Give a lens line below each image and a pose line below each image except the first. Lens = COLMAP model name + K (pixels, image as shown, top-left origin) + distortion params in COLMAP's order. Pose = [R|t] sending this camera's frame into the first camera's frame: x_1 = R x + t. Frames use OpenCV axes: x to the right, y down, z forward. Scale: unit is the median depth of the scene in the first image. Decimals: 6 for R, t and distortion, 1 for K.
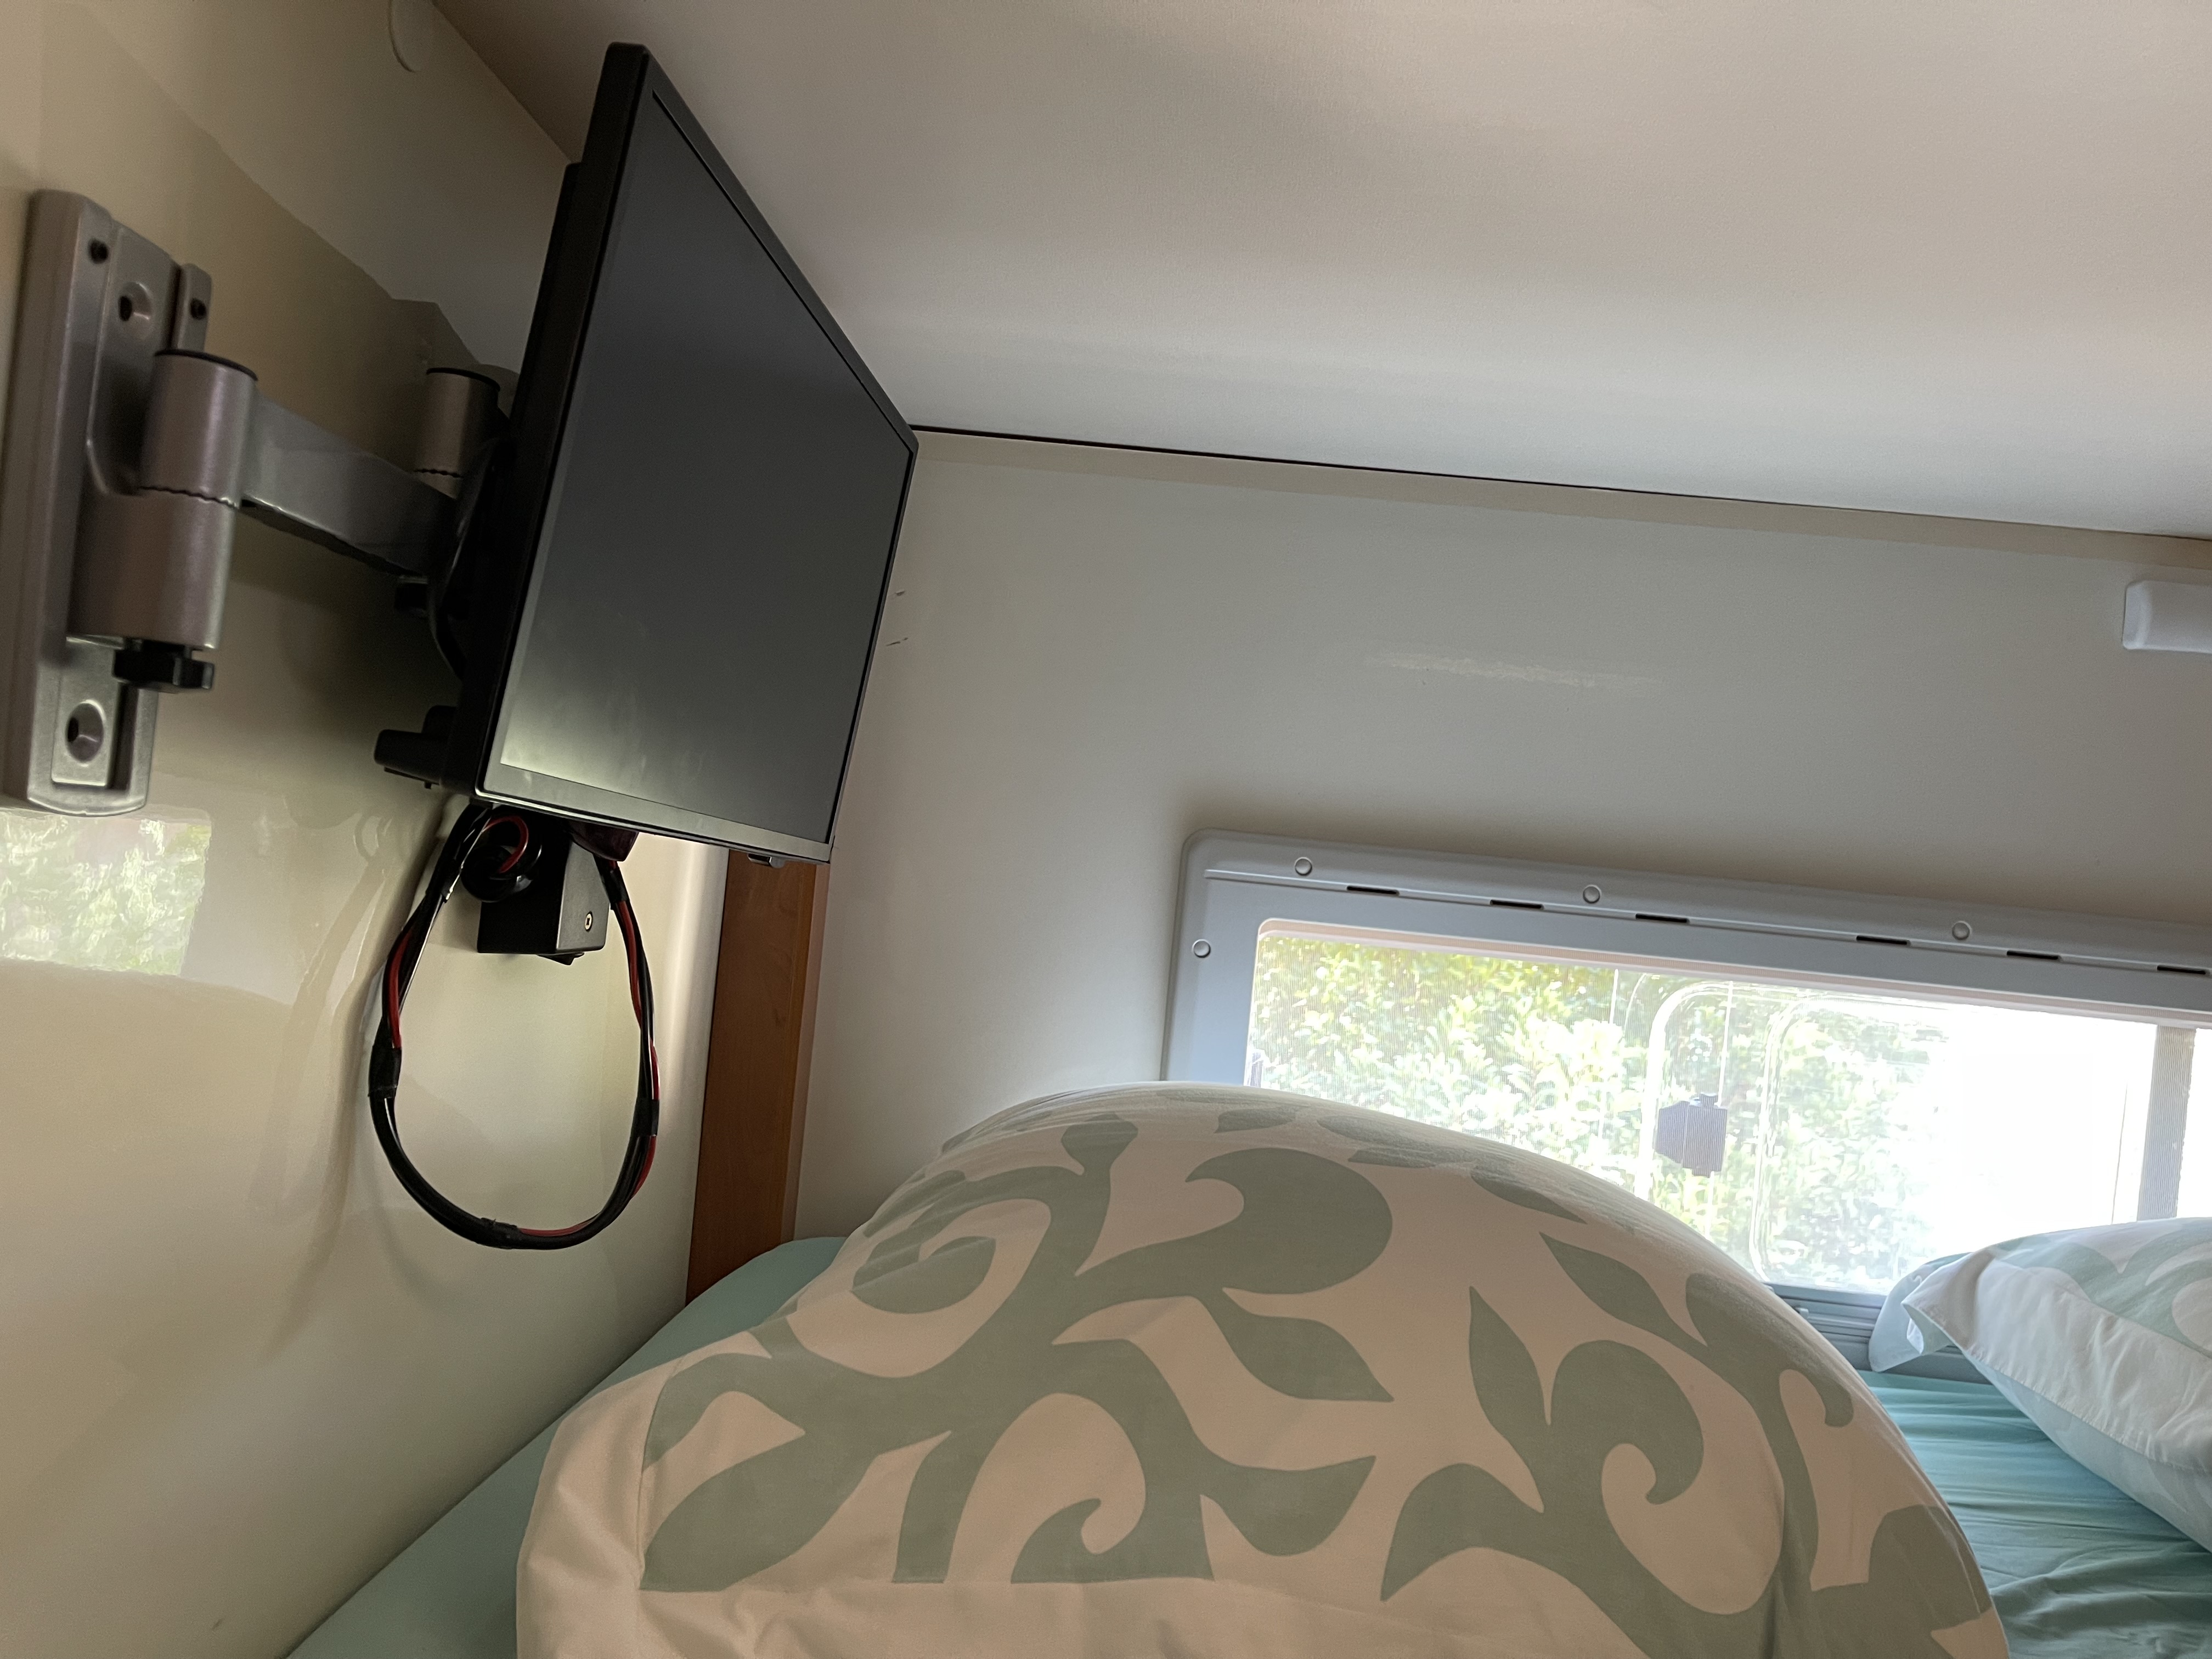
lens RADIAL K [[1670.4, 0, 1105.9], [0, 1670.4, 823.5], [0, 0, 1]] dist [0.068702, -0.093690]
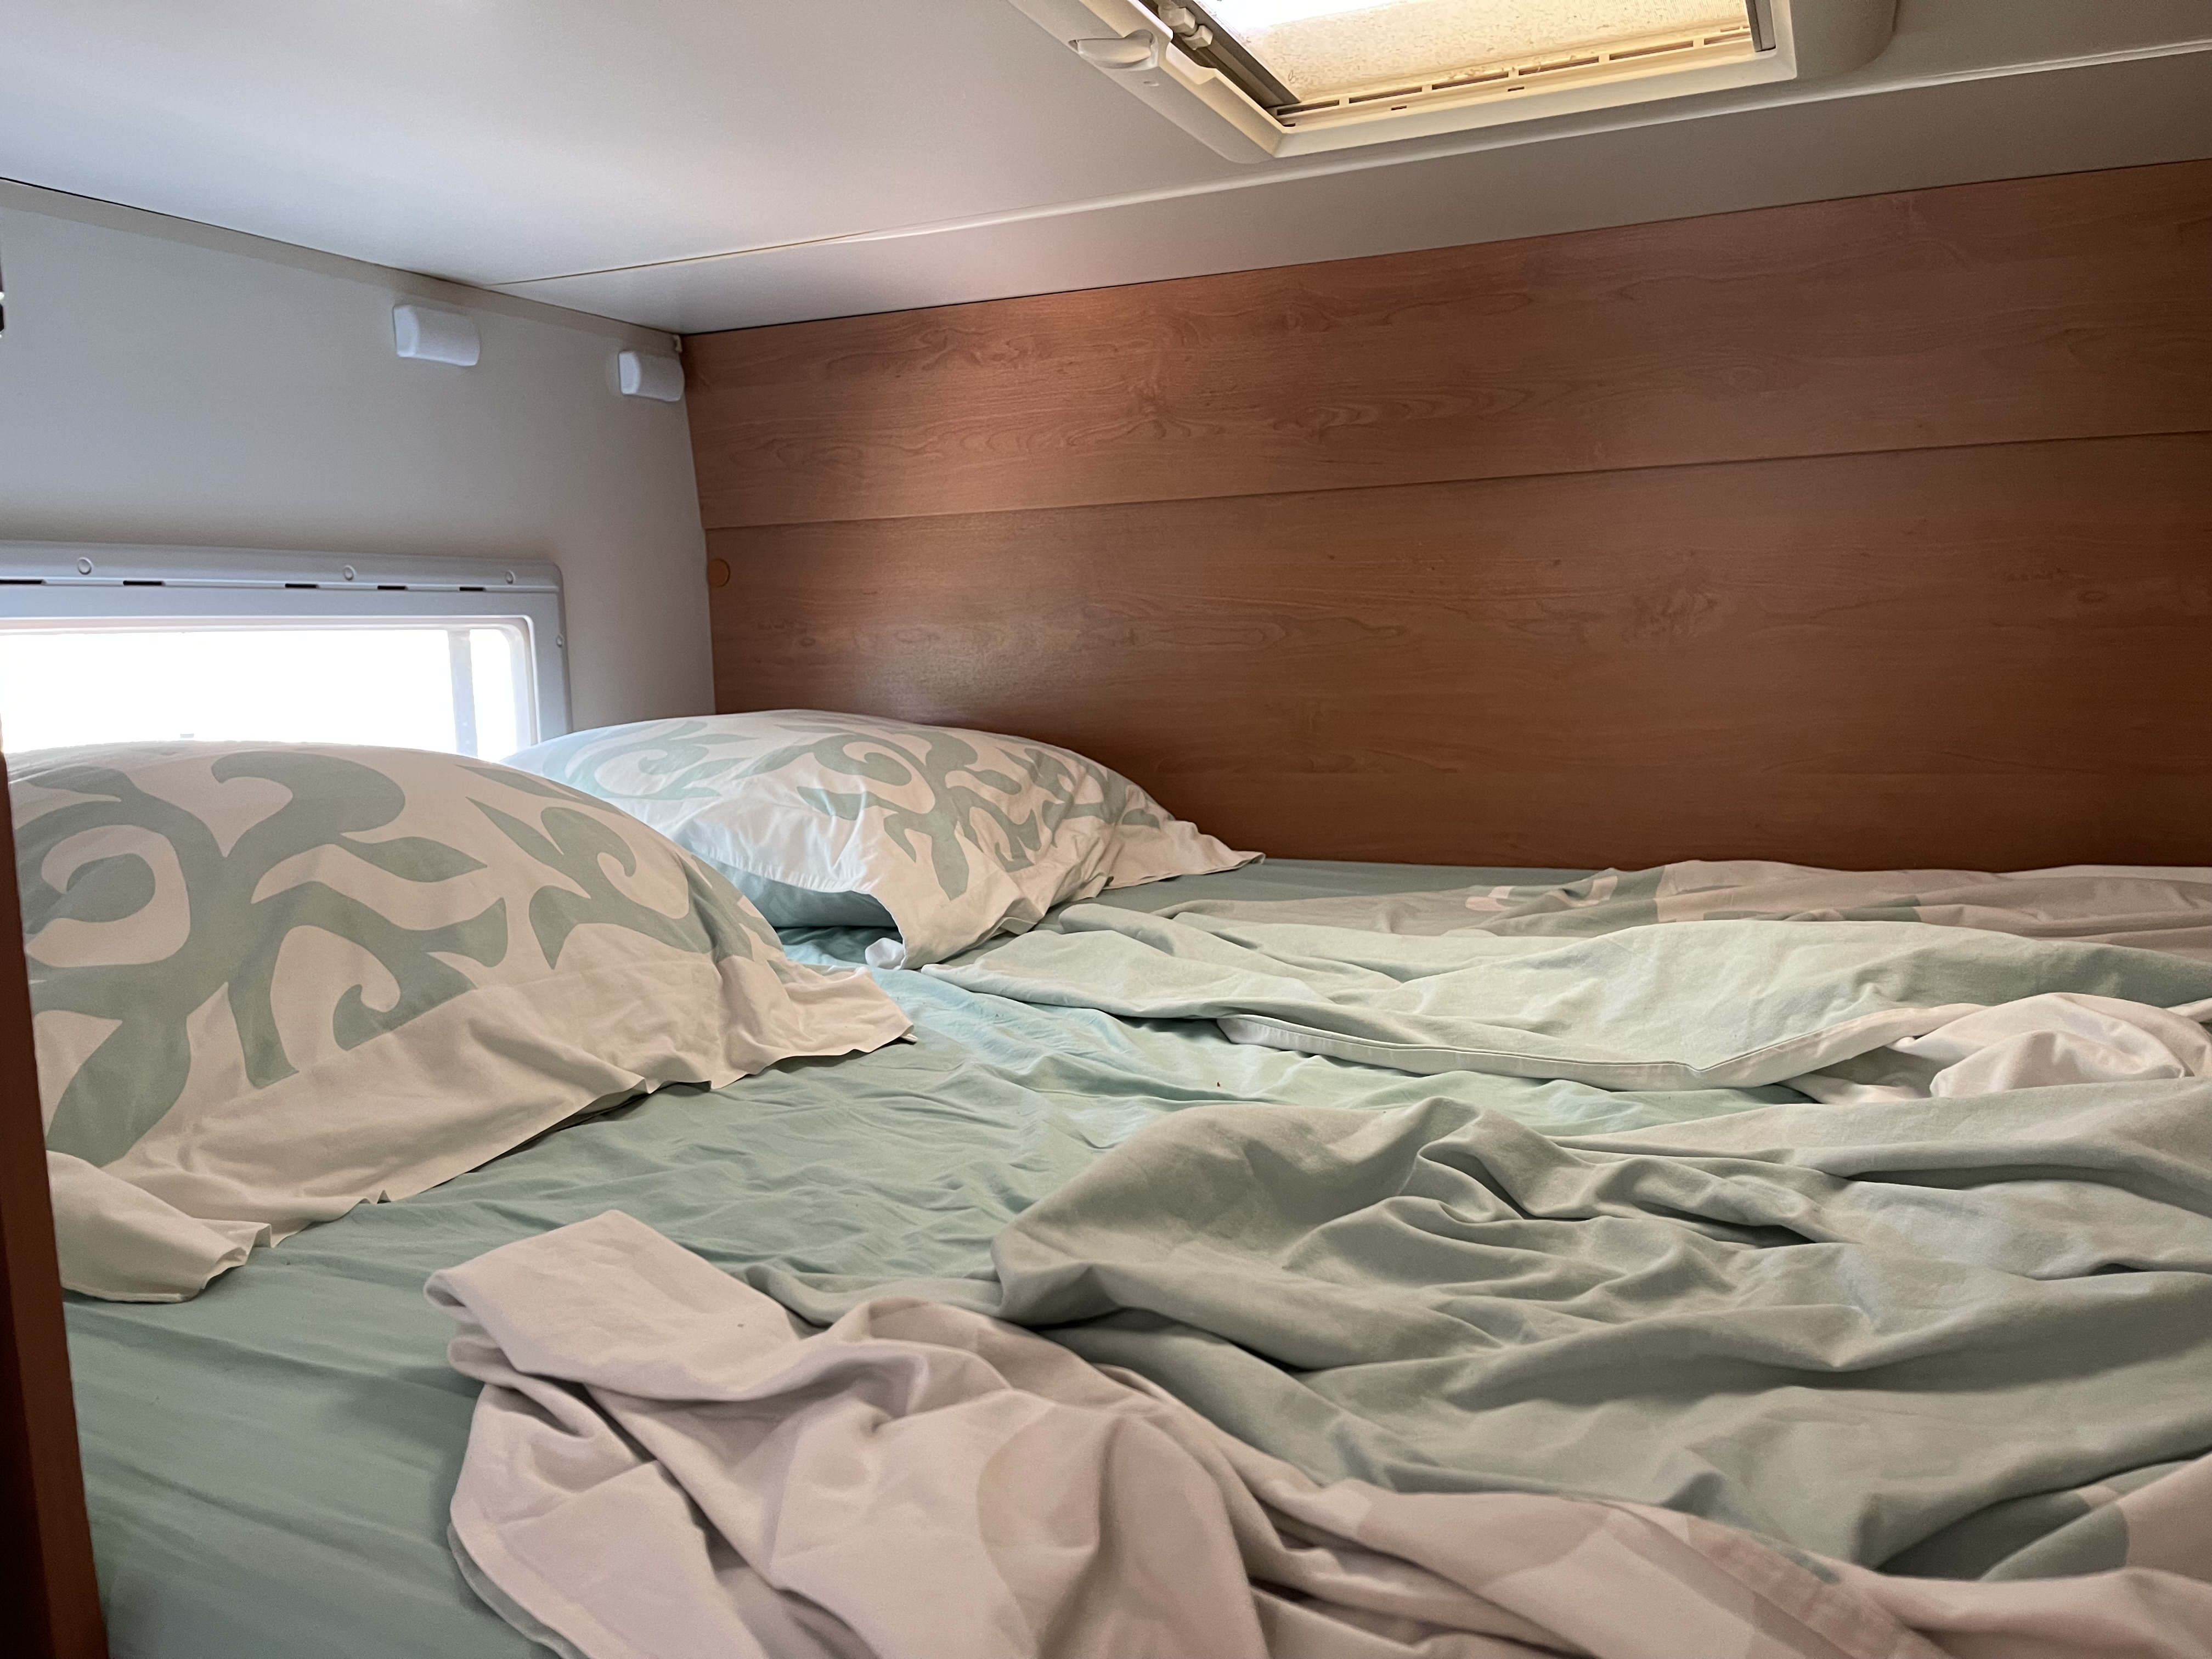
lens RADIAL K [[1670.4, 0, 1102.4], [0, 1670.4, 827.9], [0, 0, 1]] dist [0.068702, -0.093690]
pose [[0.344613, -0.215911, 0.913578, -0.989954], [0.056723, 0.976202, 0.209314, 0.028734], [-0.937030, -0.020311, 0.348659, -0.027590]]
